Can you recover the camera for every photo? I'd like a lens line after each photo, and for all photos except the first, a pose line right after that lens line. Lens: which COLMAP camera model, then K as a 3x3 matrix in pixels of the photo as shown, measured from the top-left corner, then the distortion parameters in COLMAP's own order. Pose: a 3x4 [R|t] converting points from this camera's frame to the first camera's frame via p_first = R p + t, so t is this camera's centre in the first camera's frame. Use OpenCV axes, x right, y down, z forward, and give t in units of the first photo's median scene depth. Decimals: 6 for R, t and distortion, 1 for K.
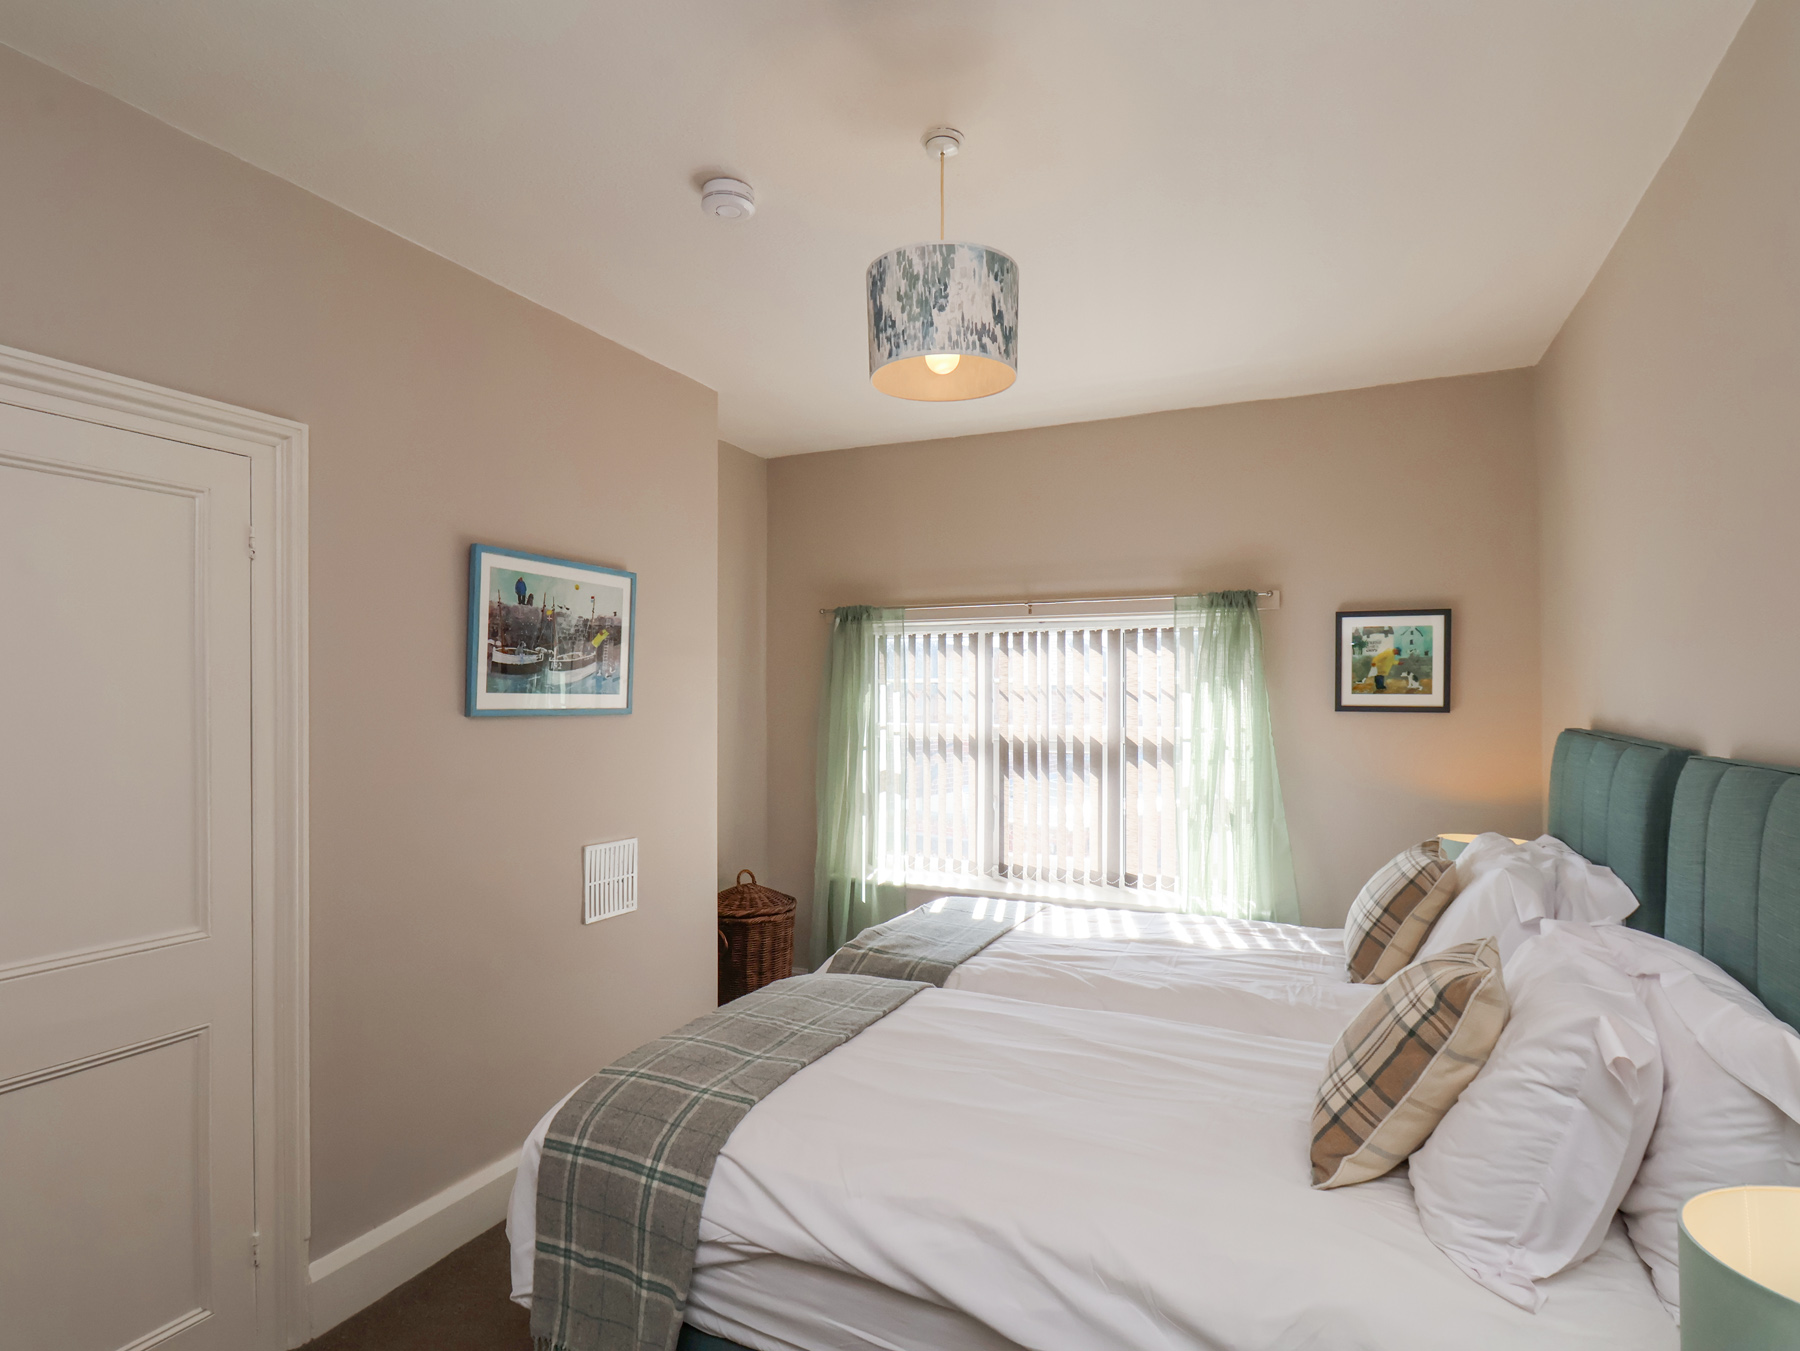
lens RADIAL K [[970.3, 0, 900.0], [0, 970.3, 675.5], [0, 0, 1]] dist [-0.003533, -0.001088]
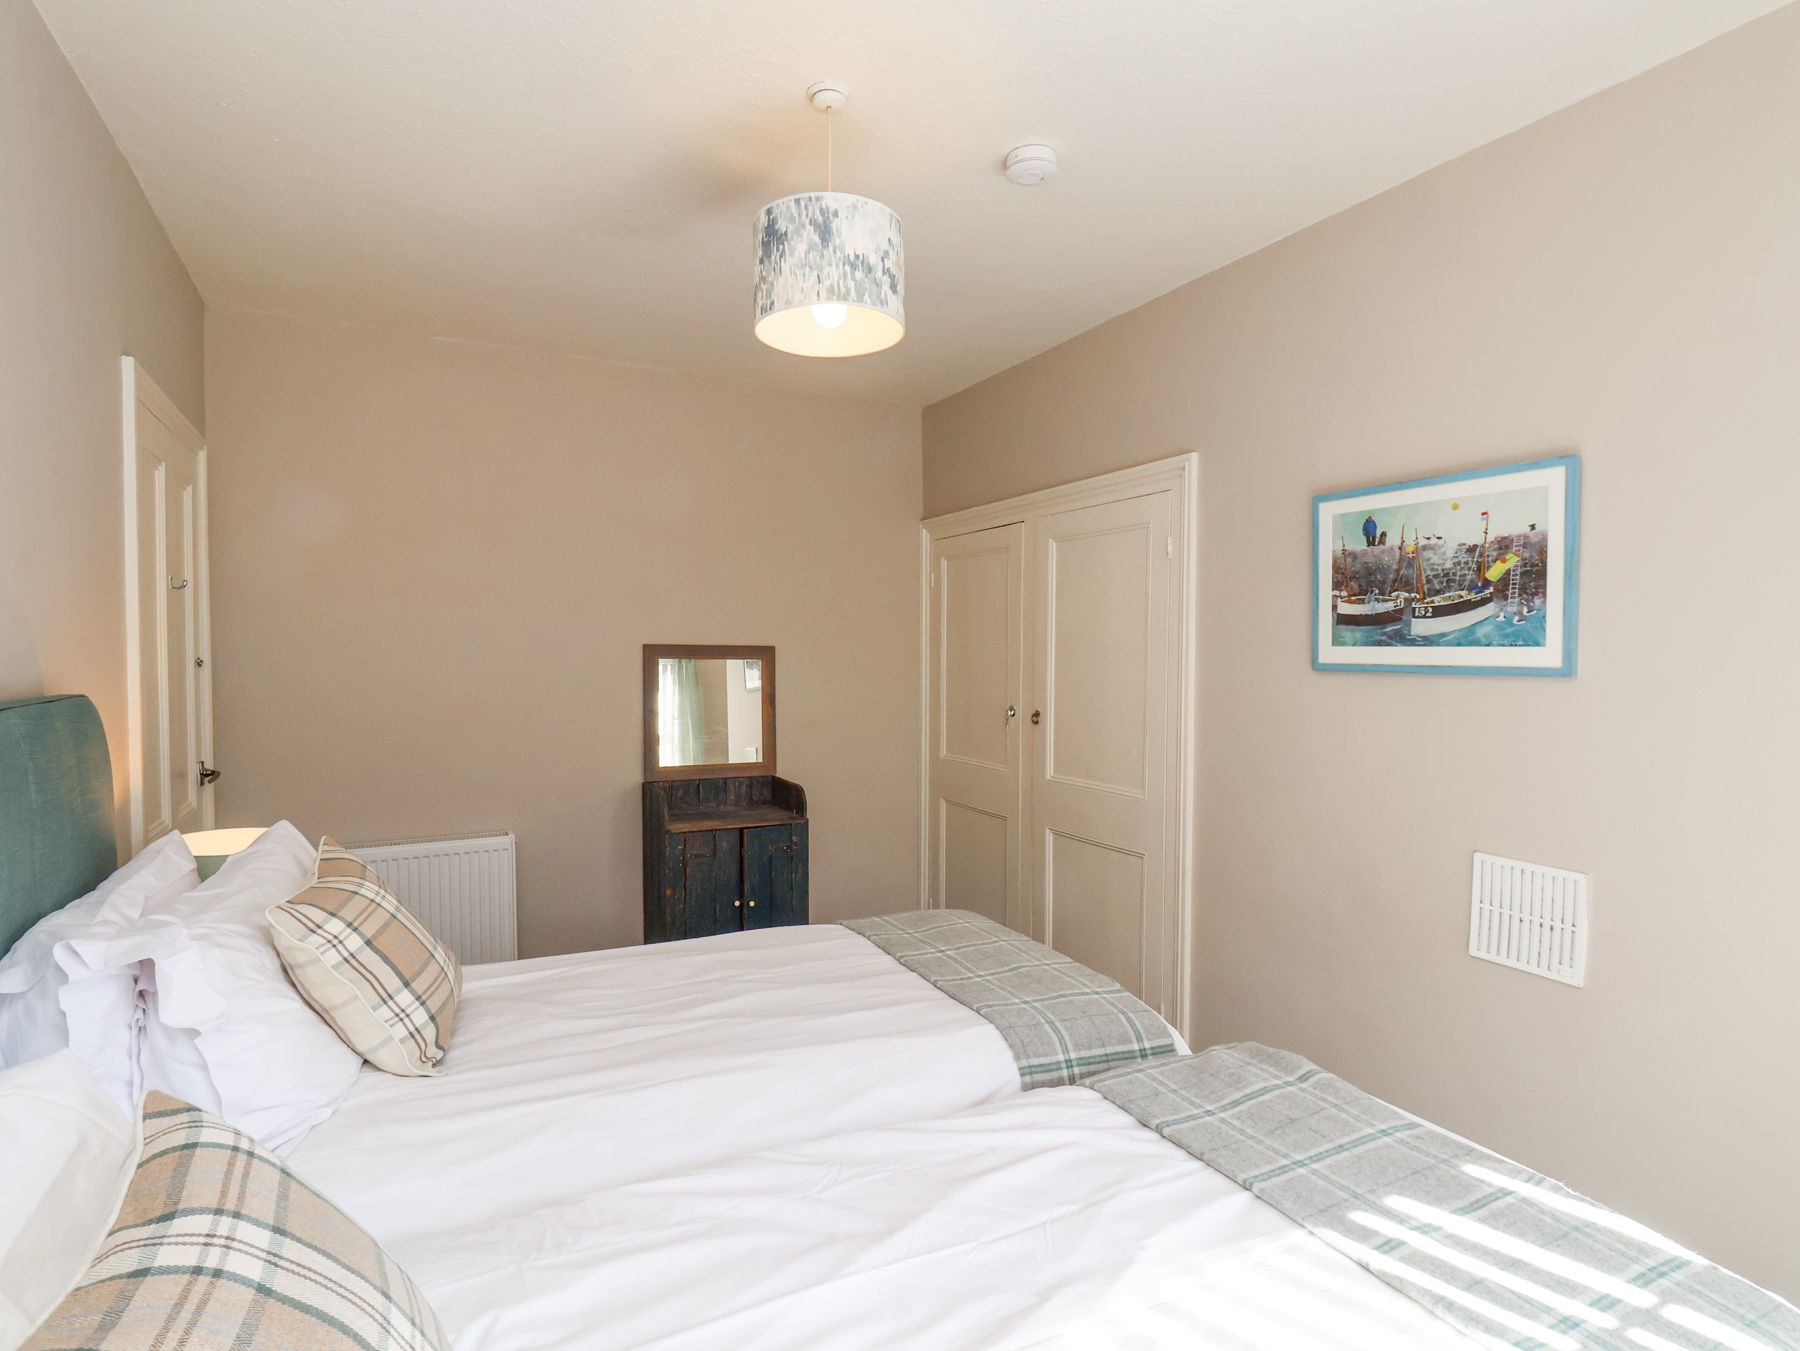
lens RADIAL K [[943.4, 0, 900.0], [0, 943.4, 675.5], [0, 0, 1]] dist [-0.002082, -0.018832]
pose [[-0.618255, 0.013591, -0.785860, 0.532236], [0.010756, 0.999903, 0.008831, 0.031350], [0.785904, -0.002993, -0.618342, 1.140897]]
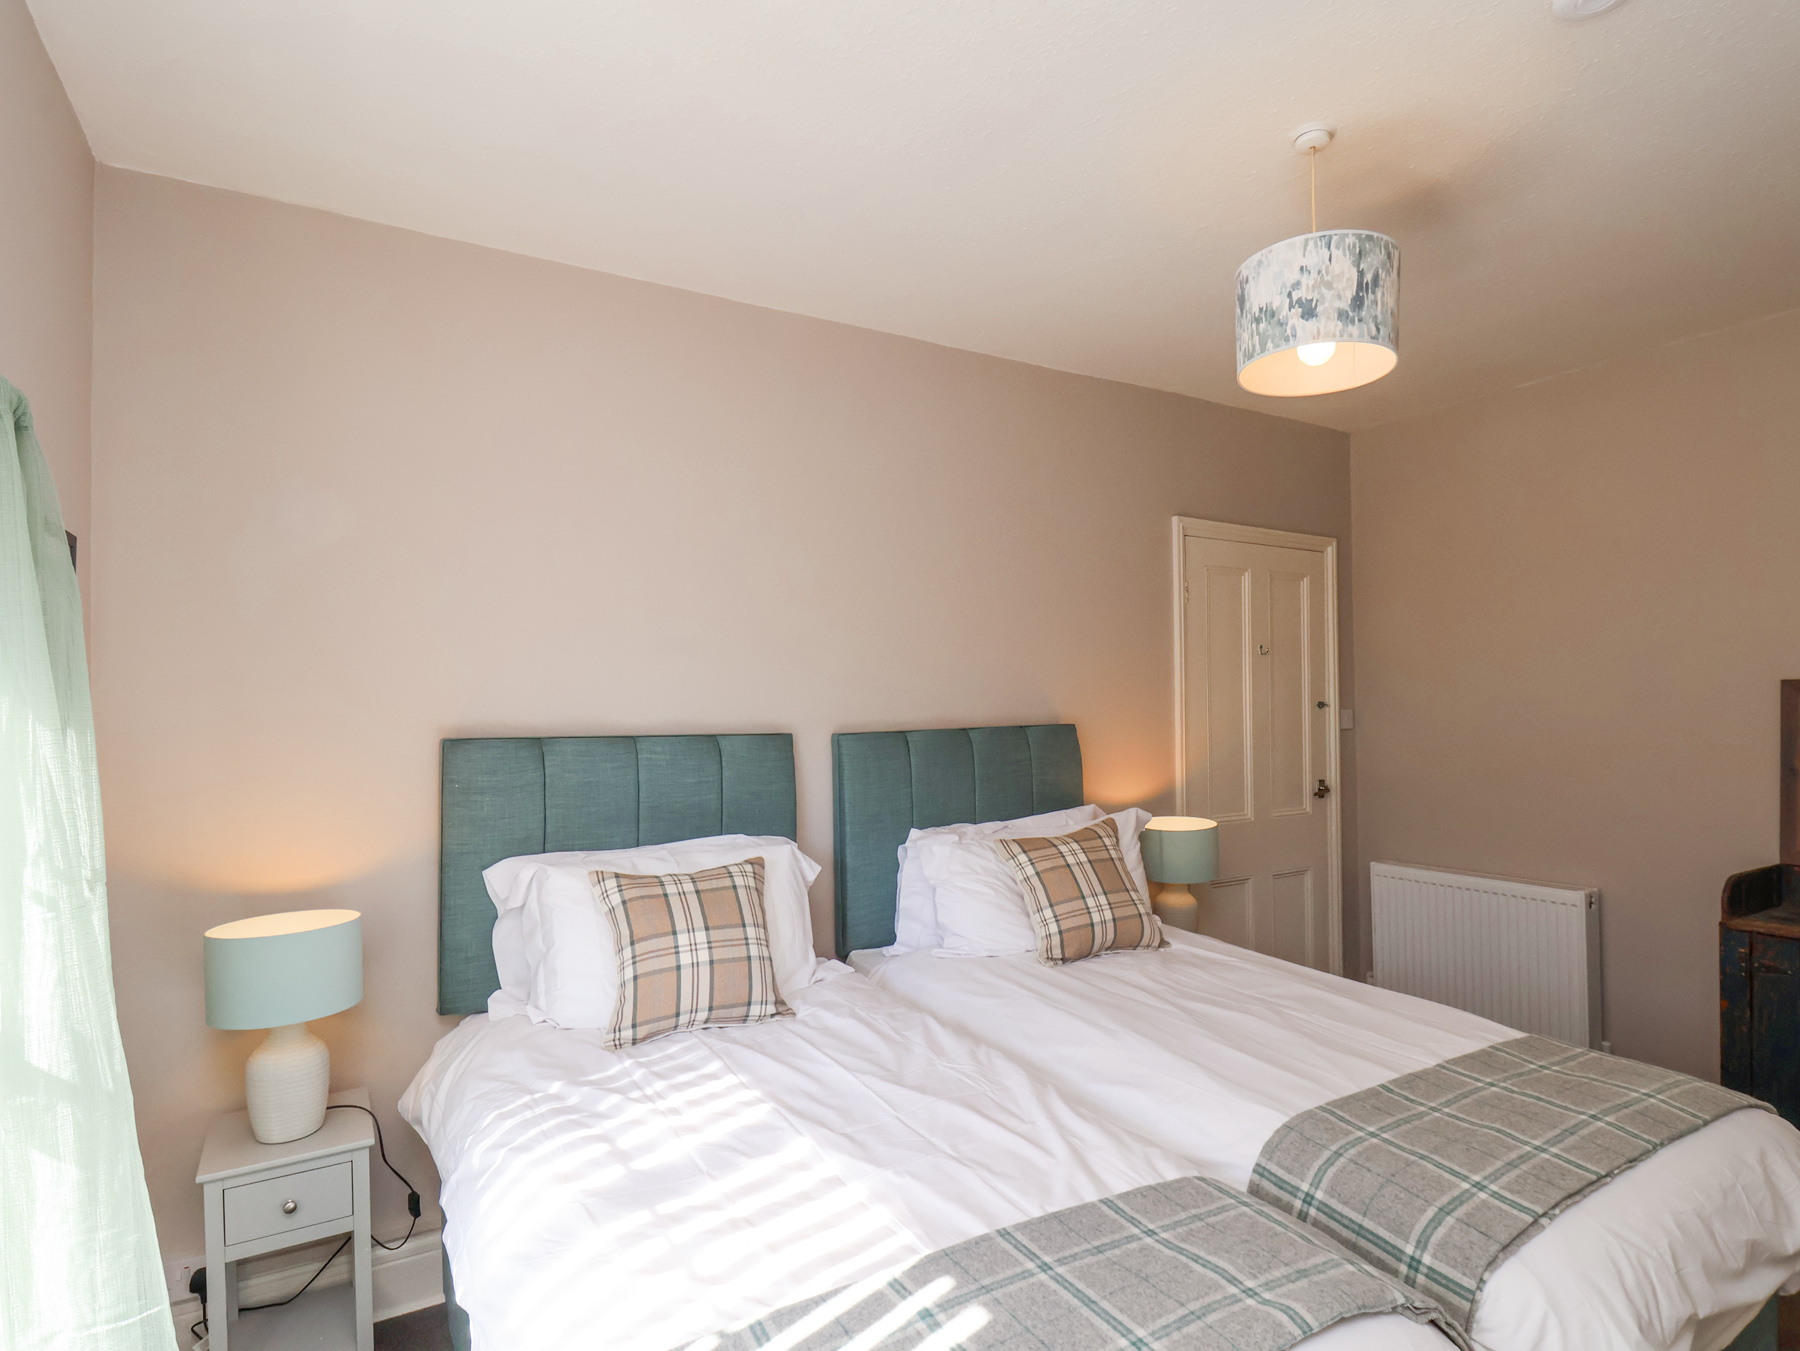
lens RADIAL K [[943.4, 0, 900.0], [0, 943.4, 675.5], [0, 0, 1]] dist [-0.002082, -0.018832]
pose [[-0.808300, 0.022837, 0.588328, -0.226406], [-0.001112, 0.999186, -0.040313, 0.031506], [-0.588770, -0.033239, -0.807617, 1.422553]]
